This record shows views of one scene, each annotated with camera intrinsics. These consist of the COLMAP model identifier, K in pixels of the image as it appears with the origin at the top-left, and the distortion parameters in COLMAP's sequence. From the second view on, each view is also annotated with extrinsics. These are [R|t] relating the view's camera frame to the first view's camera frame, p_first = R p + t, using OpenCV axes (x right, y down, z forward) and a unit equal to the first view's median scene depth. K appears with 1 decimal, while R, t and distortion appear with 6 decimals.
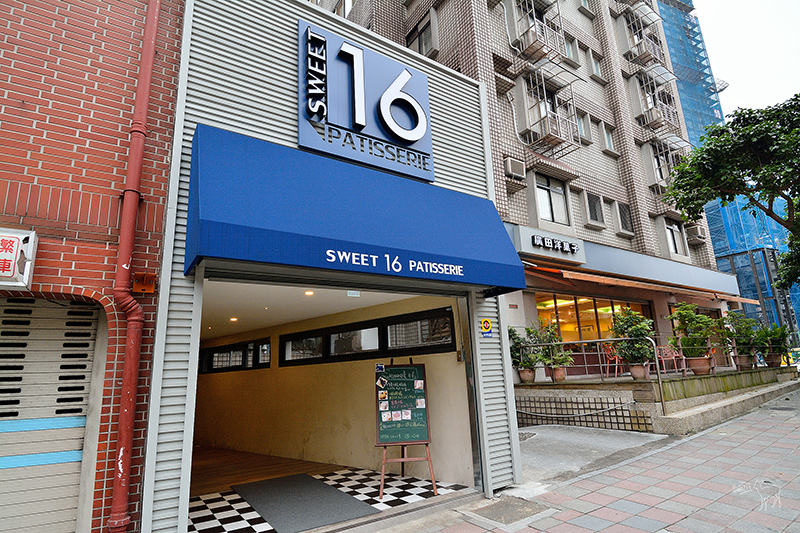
lens RADIAL K [[426.6, 0, 400.0], [0, 426.6, 267.1], [0, 0, 1]] dist [0.001110, 0.000028]
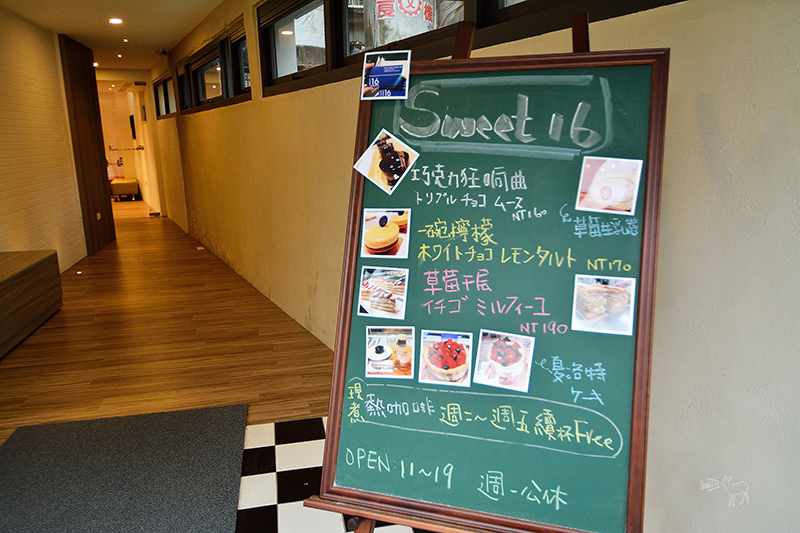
lens RADIAL K [[623.6, 0, 398.8], [0, 623.6, 264.8], [0, 0, 1]] dist [0.007923, 0.000870]
pose [[0.928305, 0.105667, -0.356488, 0.058472], [0.068830, 0.893360, 0.444039, 0.197972], [0.365392, -0.436741, 0.822037, 0.785688]]
